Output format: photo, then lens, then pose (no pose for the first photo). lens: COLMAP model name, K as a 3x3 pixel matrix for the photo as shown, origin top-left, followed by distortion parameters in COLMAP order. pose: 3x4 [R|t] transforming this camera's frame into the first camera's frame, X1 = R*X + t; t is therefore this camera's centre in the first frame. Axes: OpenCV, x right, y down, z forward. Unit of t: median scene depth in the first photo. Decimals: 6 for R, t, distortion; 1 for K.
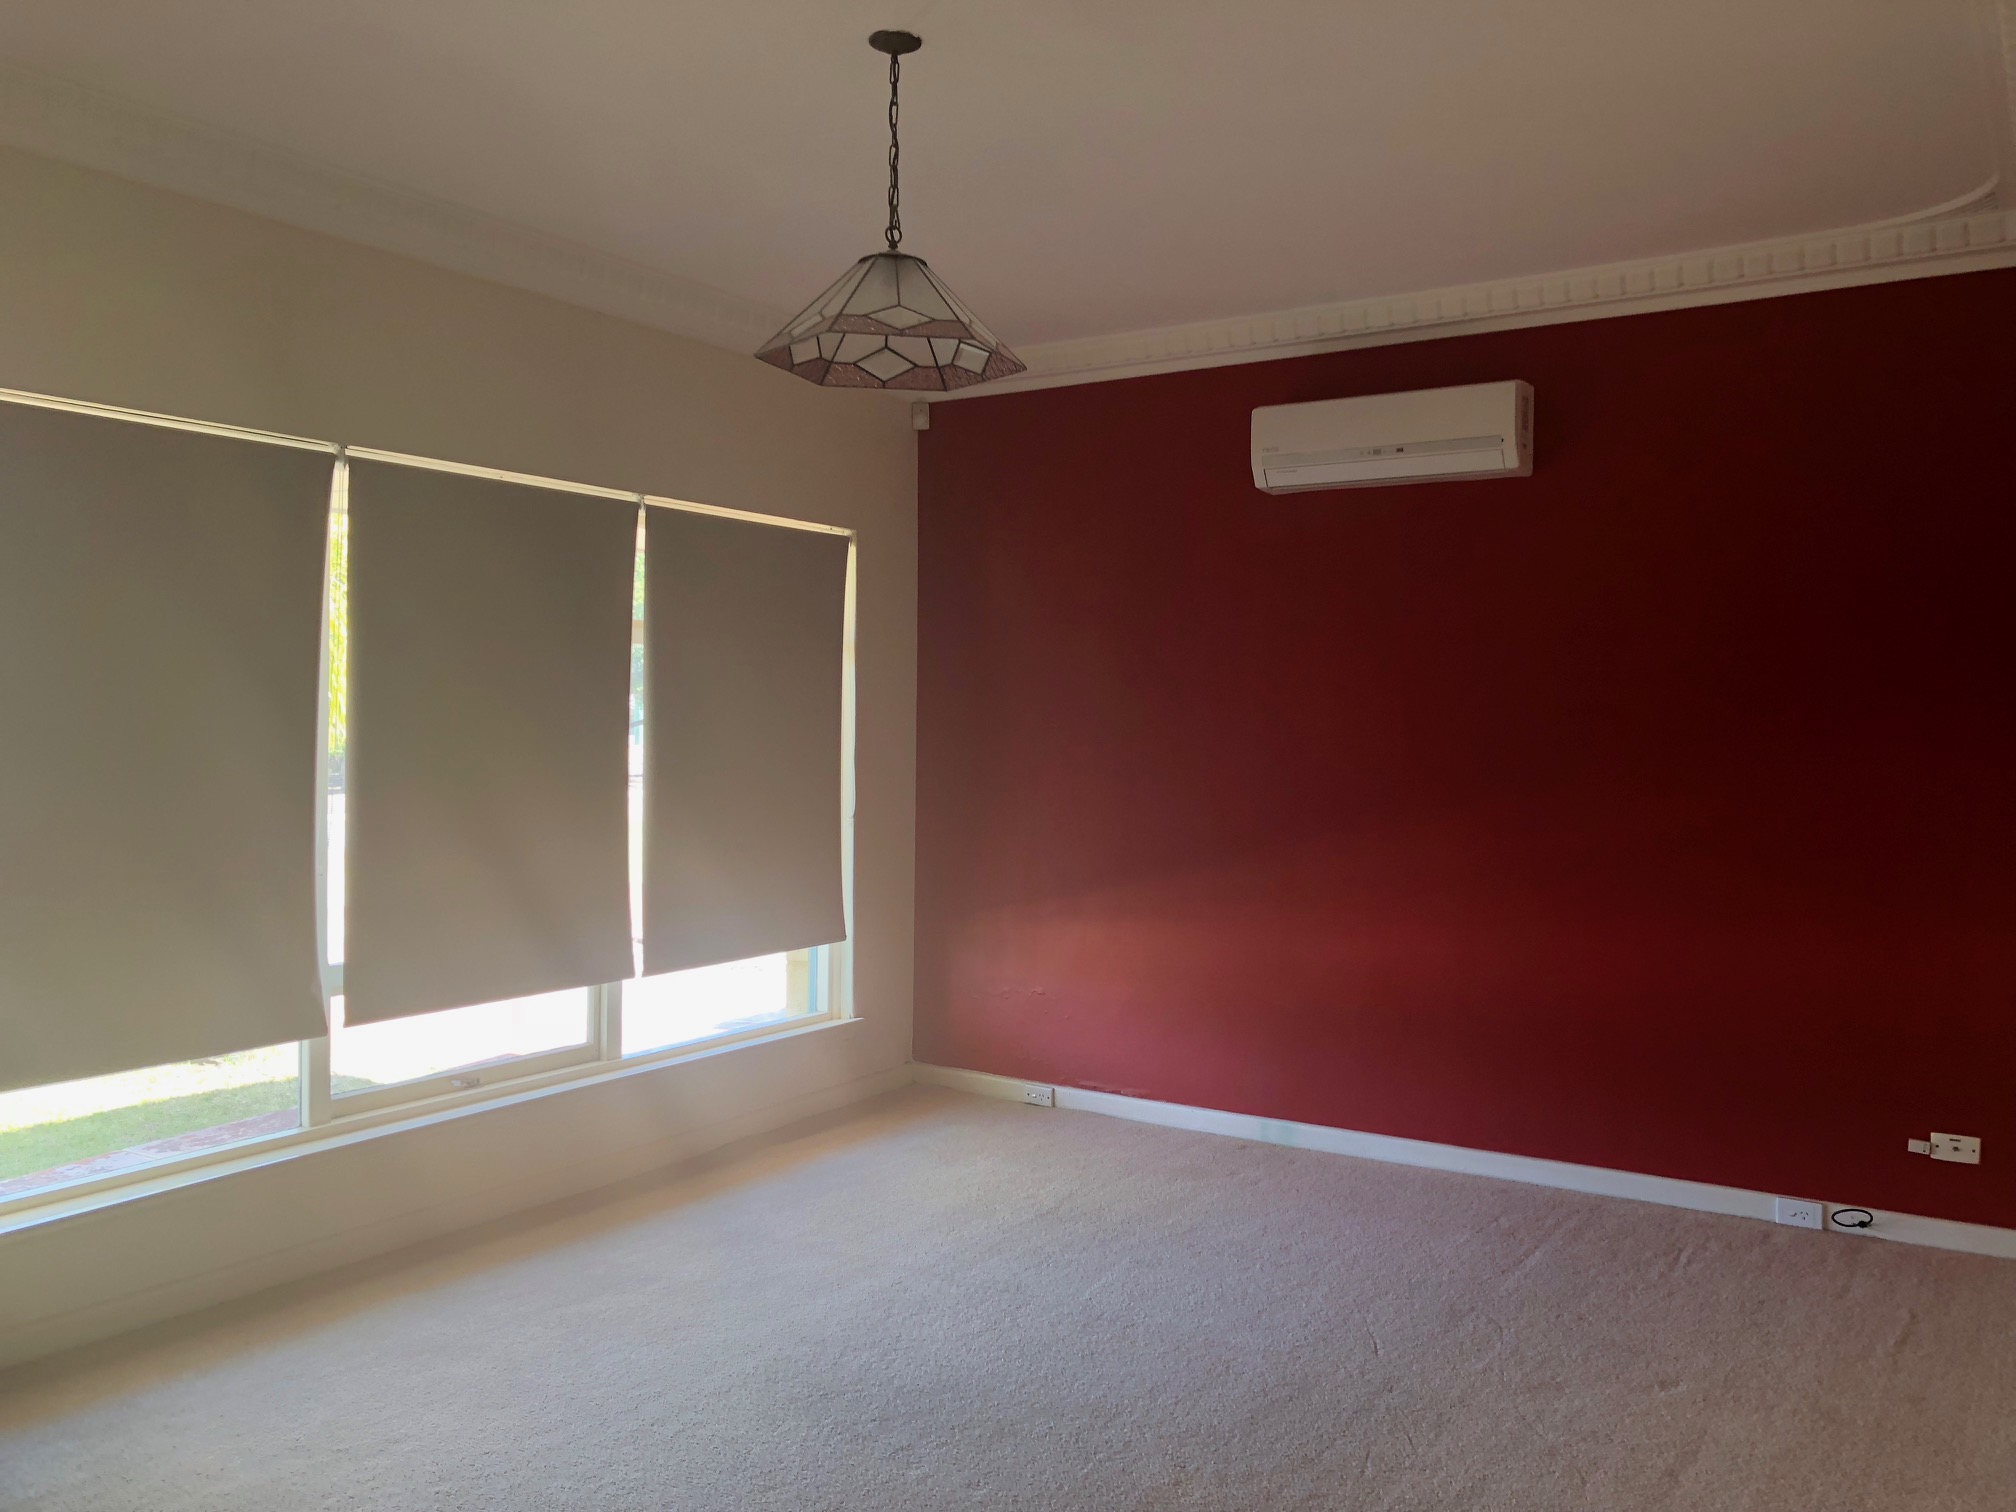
lens RADIAL K [[1630.0, 0, 1022.1], [0, 1630.0, 757.0], [0, 0, 1]] dist [0.042418, -0.032142]
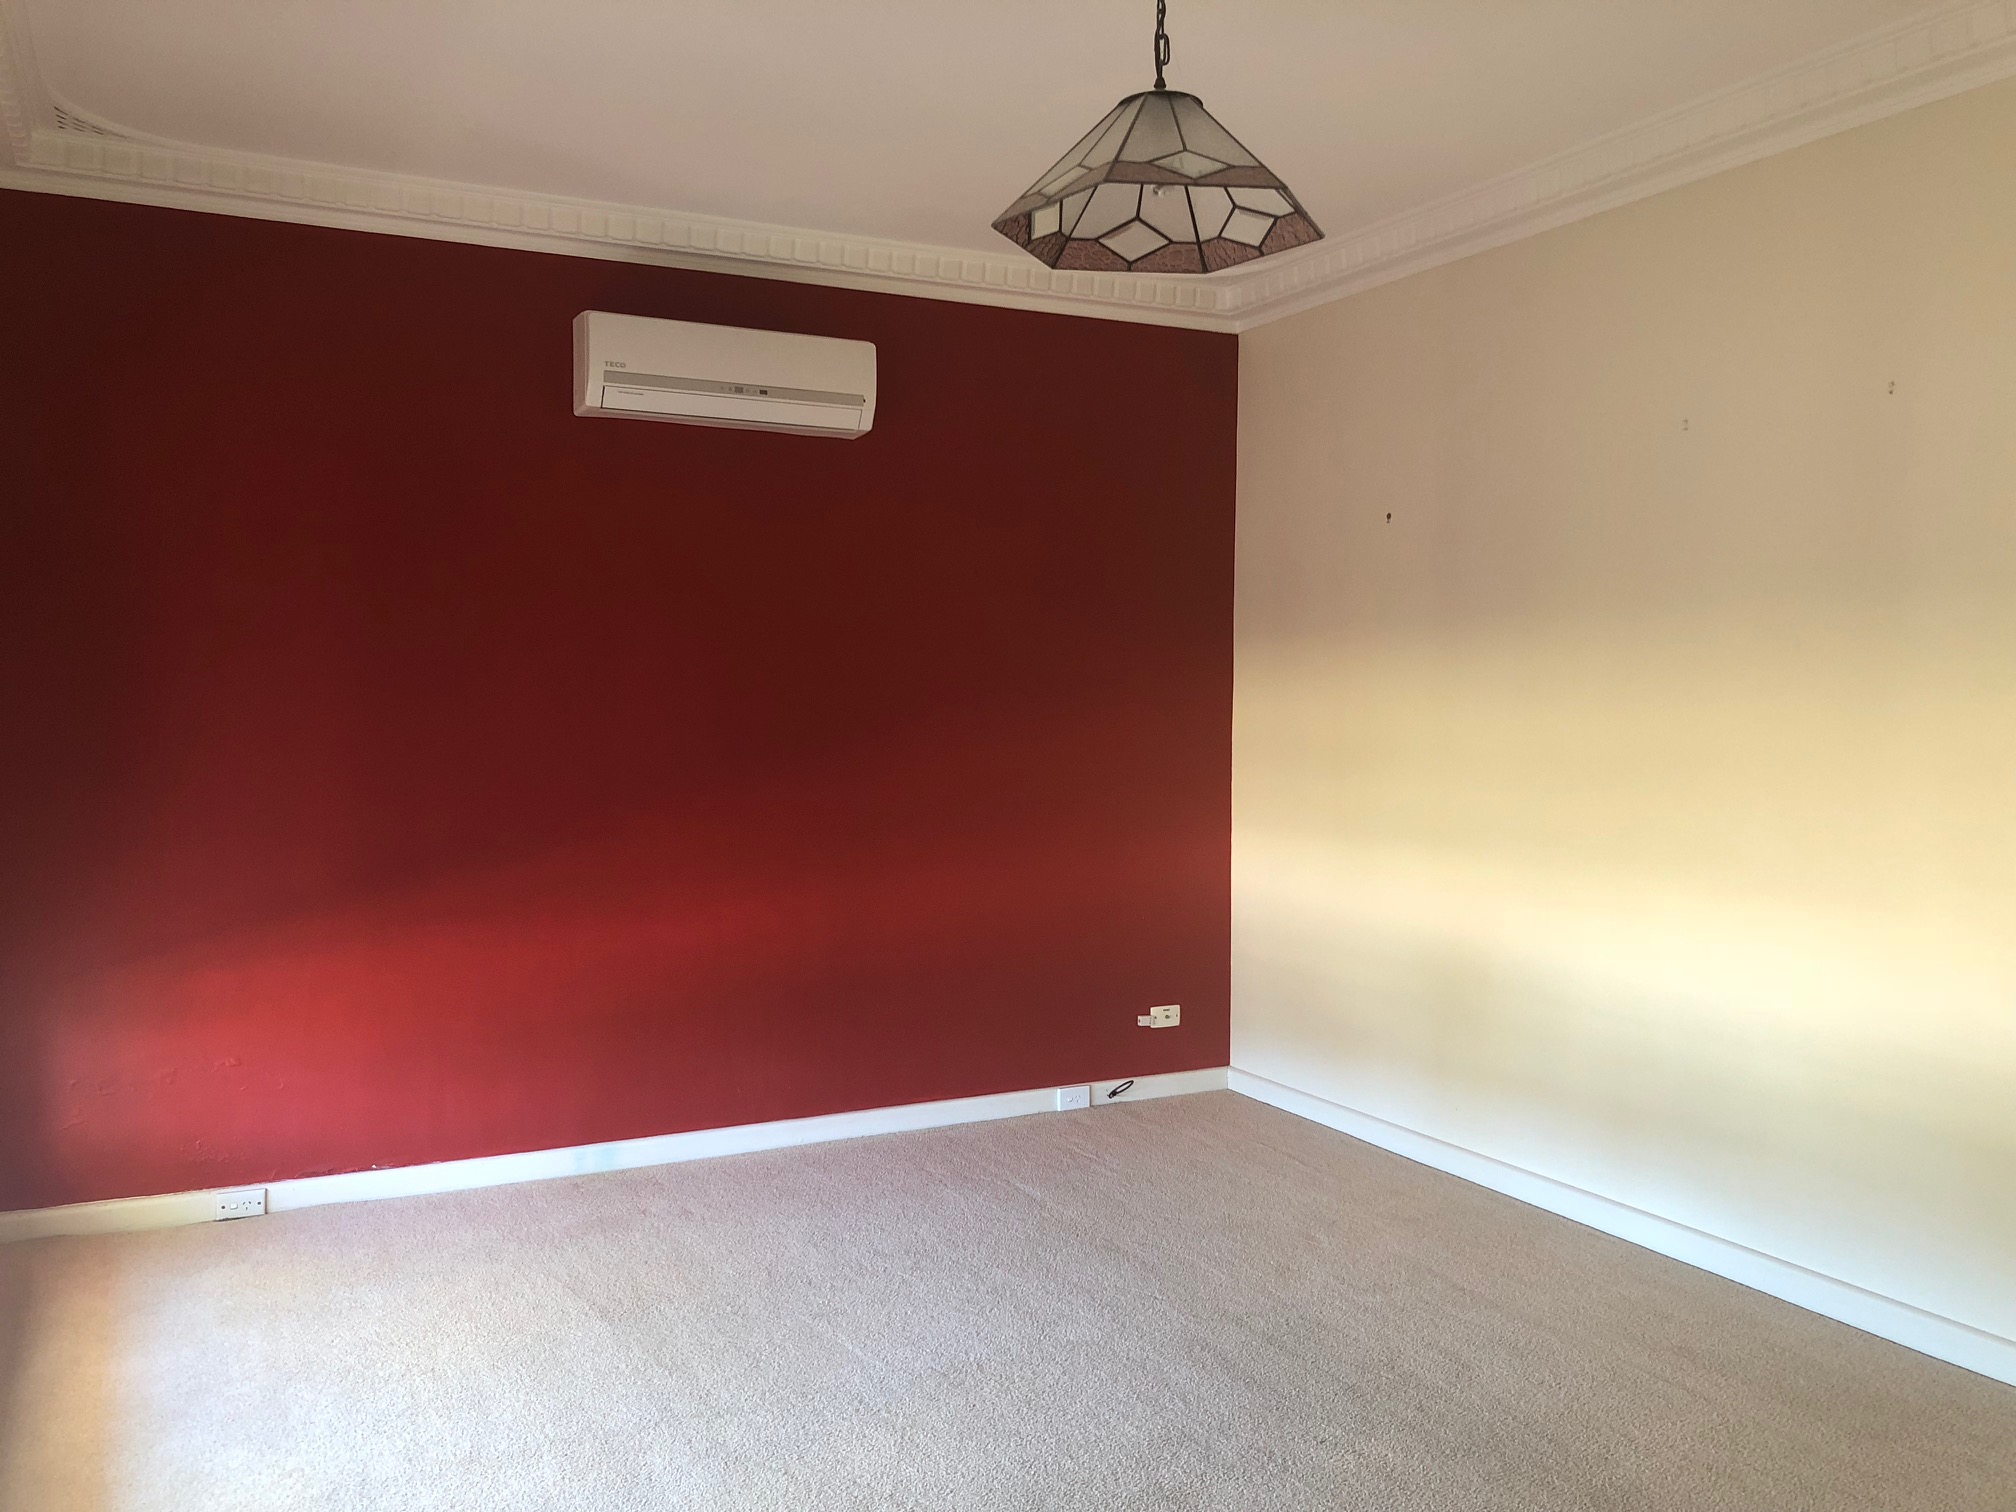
lens RADIAL K [[1630.0, 0, 1017.3], [0, 1630.0, 747.0], [0, 0, 1]] dist [0.042418, -0.032142]
pose [[0.526417, -0.037818, 0.849385, -0.521606], [0.022794, 0.999279, 0.030365, -0.010533], [-0.849921, 0.003376, 0.526900, 0.406491]]
